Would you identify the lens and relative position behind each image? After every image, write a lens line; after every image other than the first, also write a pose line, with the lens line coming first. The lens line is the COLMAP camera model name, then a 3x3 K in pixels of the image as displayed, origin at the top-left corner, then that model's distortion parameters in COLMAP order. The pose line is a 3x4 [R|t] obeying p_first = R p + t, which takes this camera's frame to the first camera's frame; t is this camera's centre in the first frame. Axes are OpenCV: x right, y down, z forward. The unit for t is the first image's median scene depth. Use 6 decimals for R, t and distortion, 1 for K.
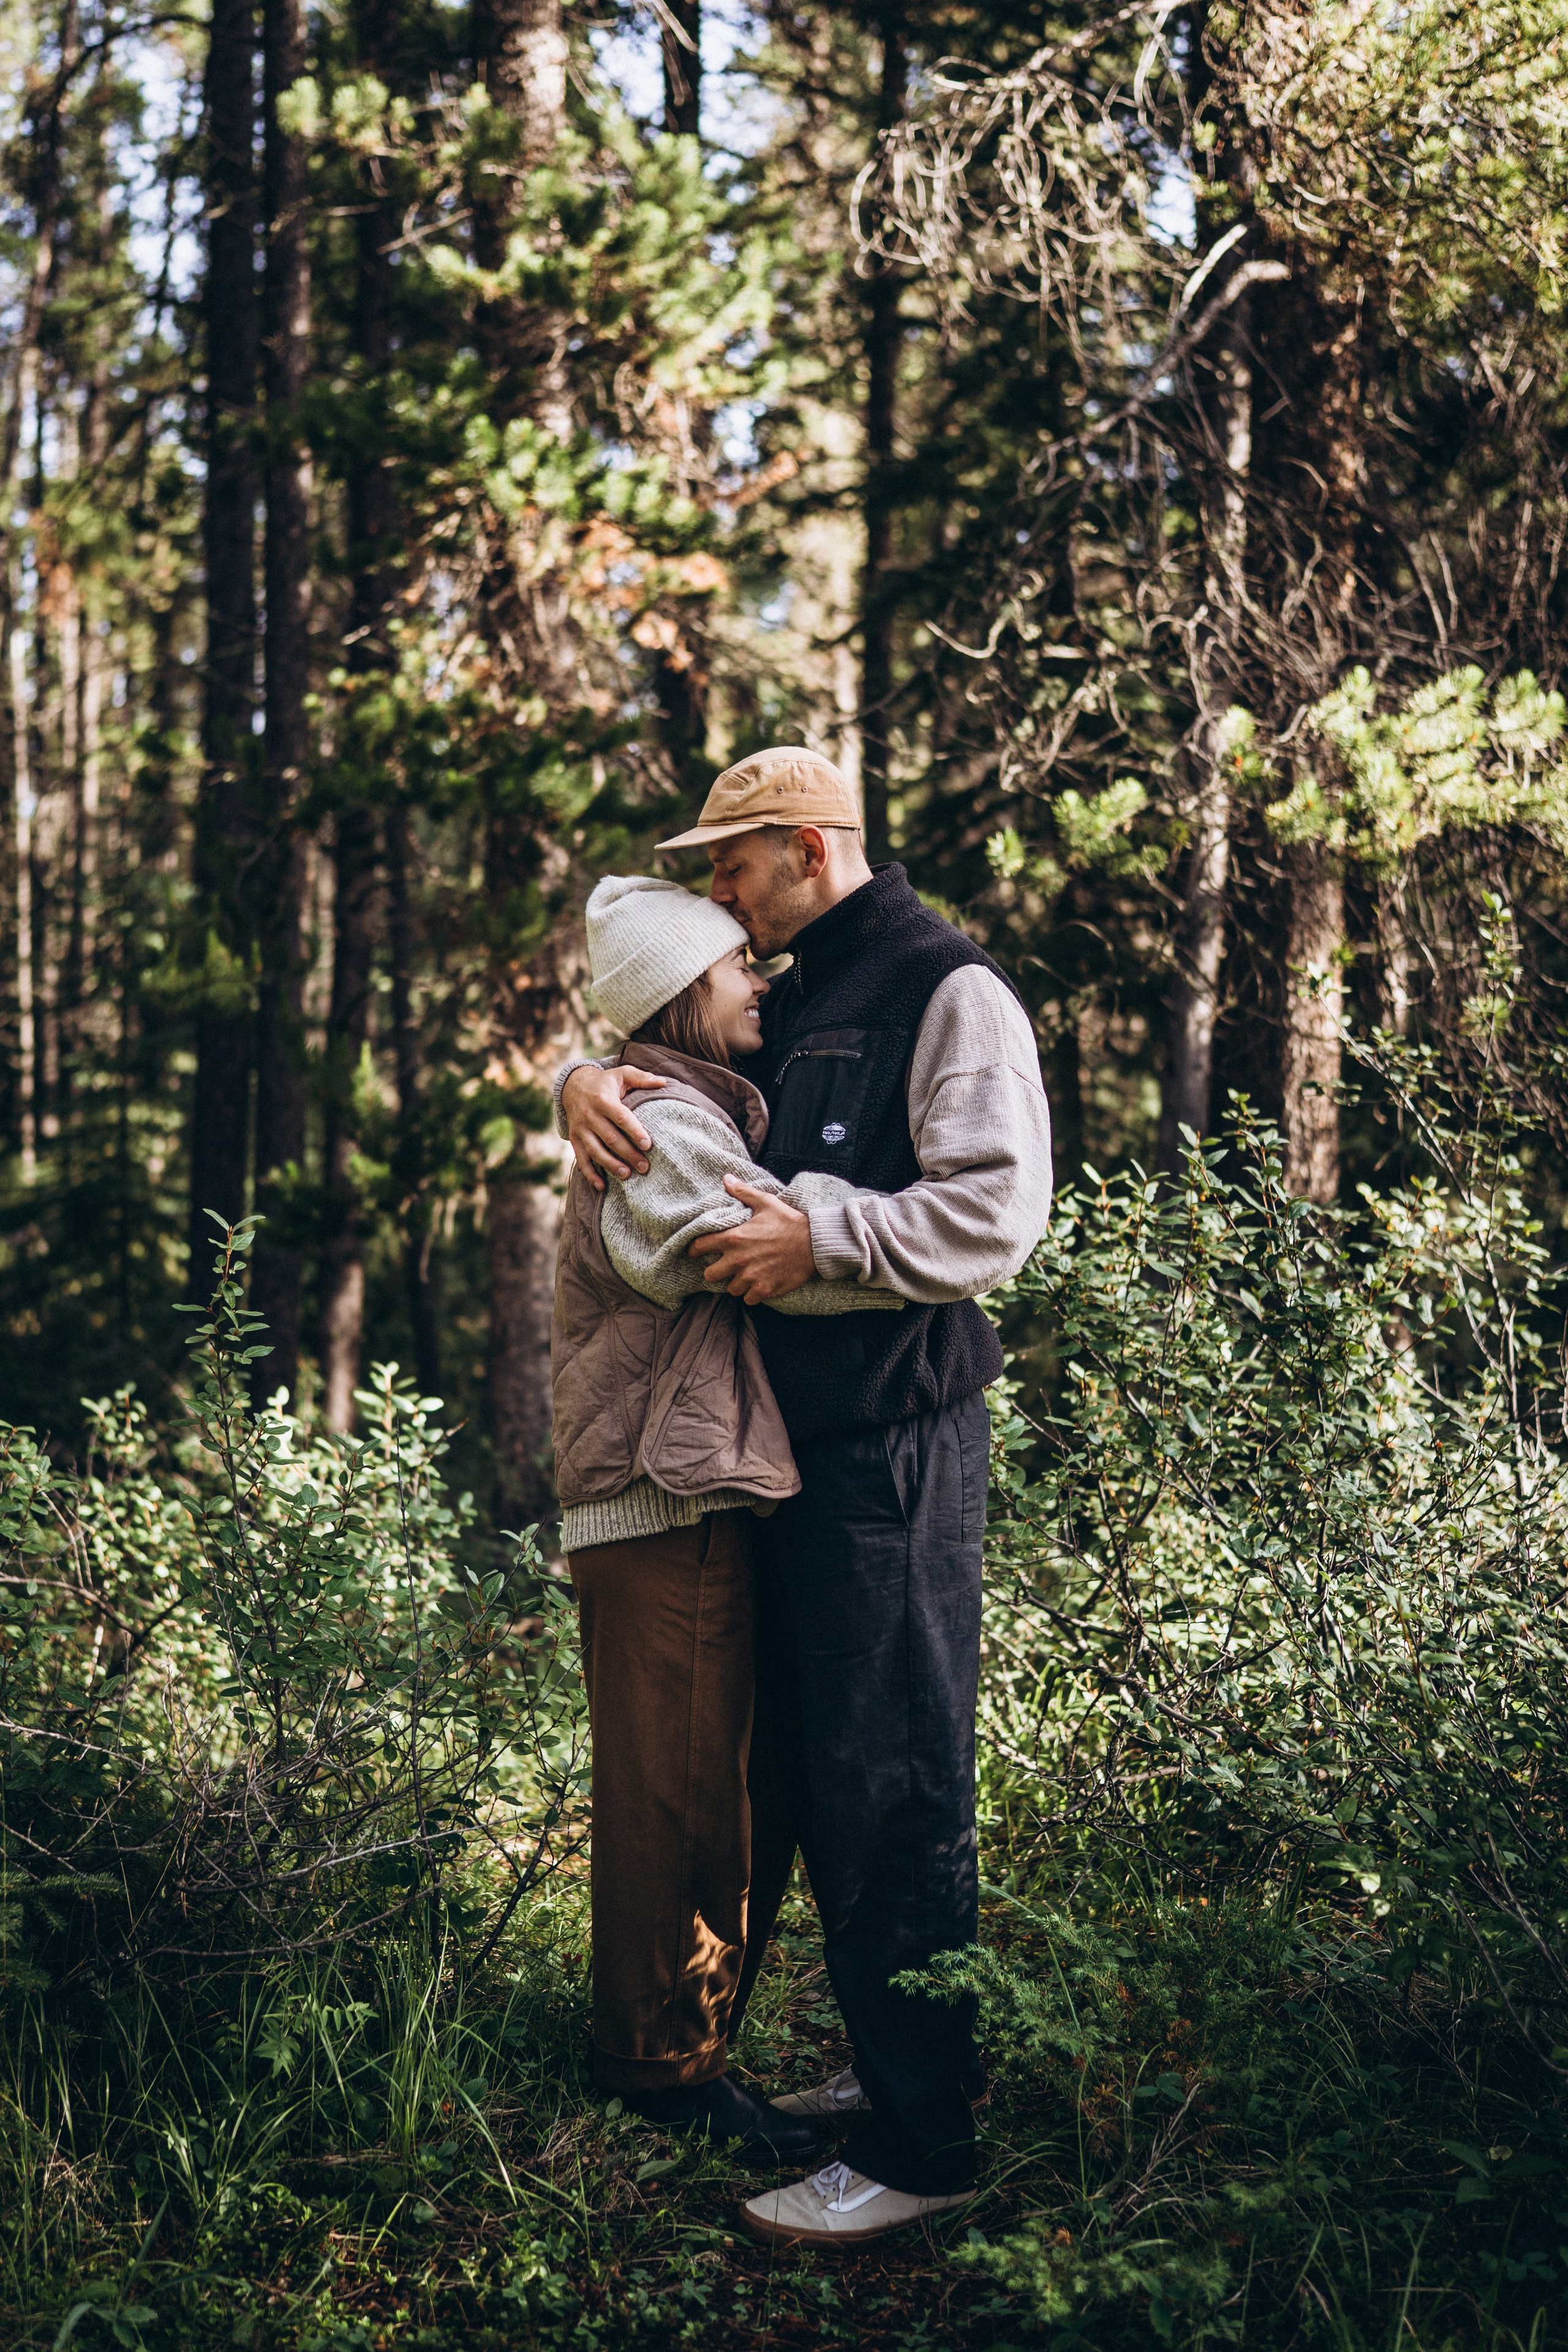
lens RADIAL K [[2268.4, 0, 787.5], [0, 2268.4, 1193.3], [0, 0, 1]] dist [-0.046342, 0.000000]
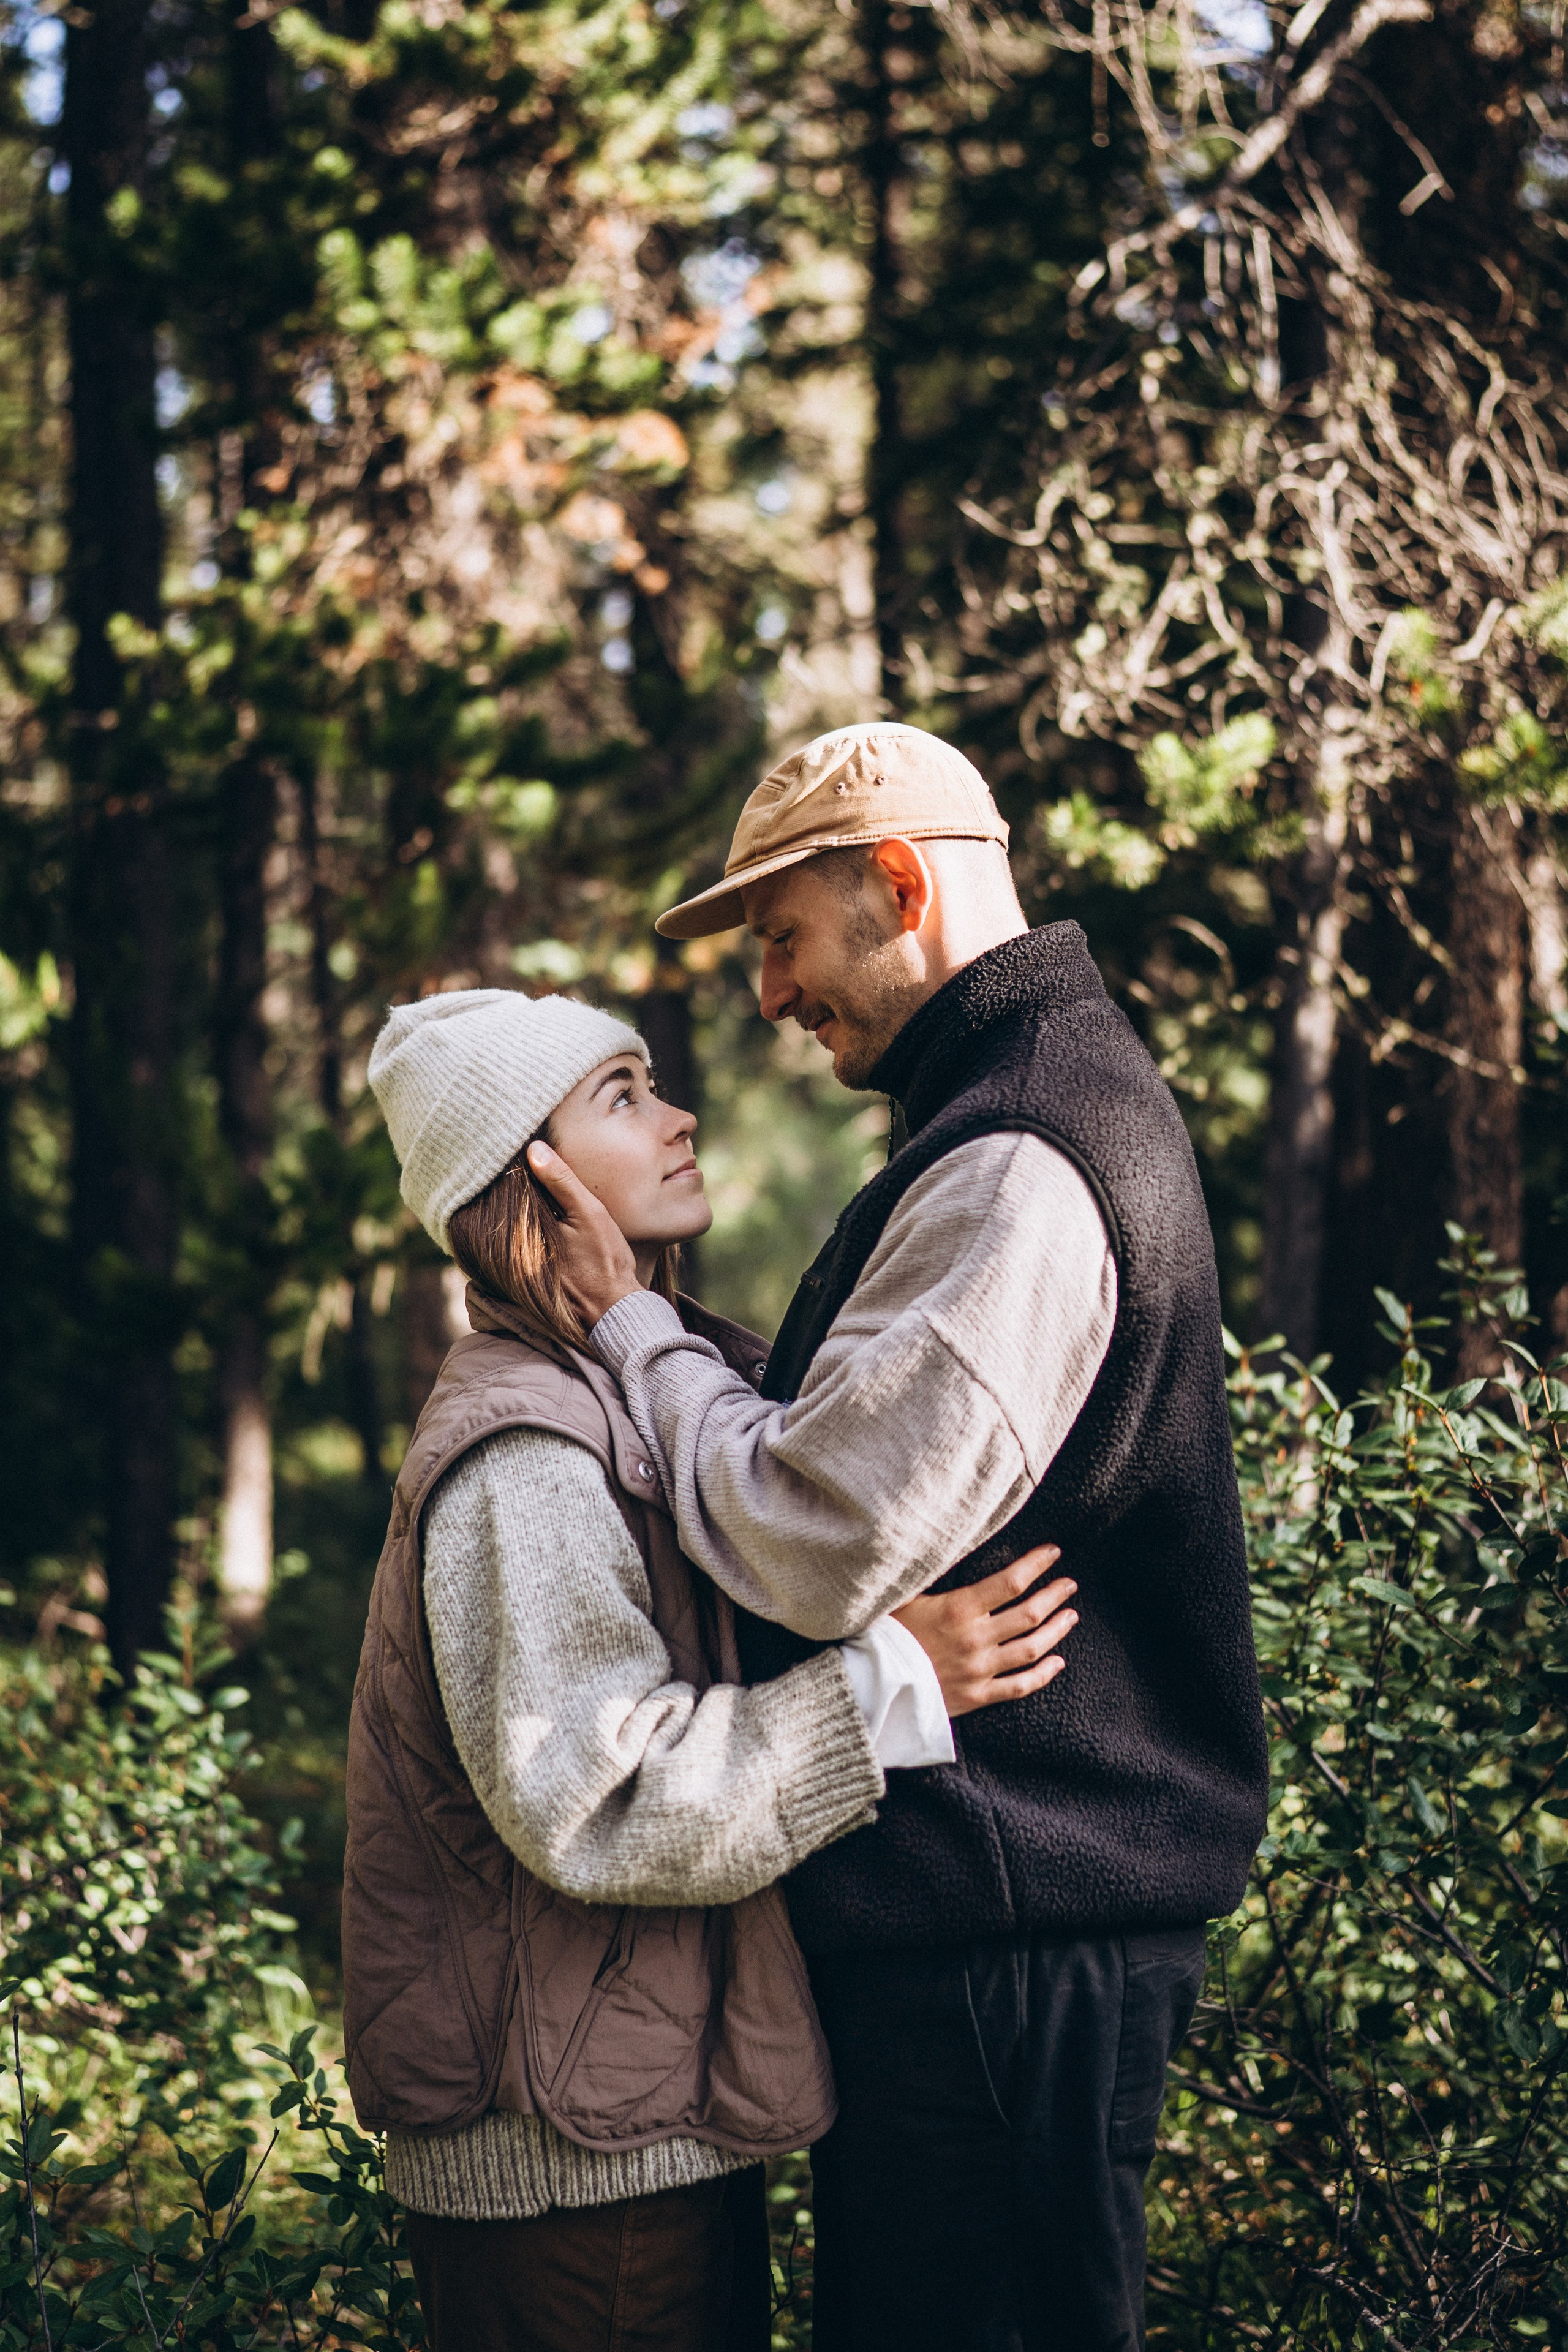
lens RADIAL K [[2268.4, 0, 778.2], [0, 2268.4, 1166.4], [0, 0, 1]] dist [-0.046342, 0.000000]
pose [[0.999517, -0.024888, -0.018608, 0.013497], [0.025551, 0.999014, 0.036296, -0.062983], [0.017686, -0.036754, 0.999168, 0.254838]]
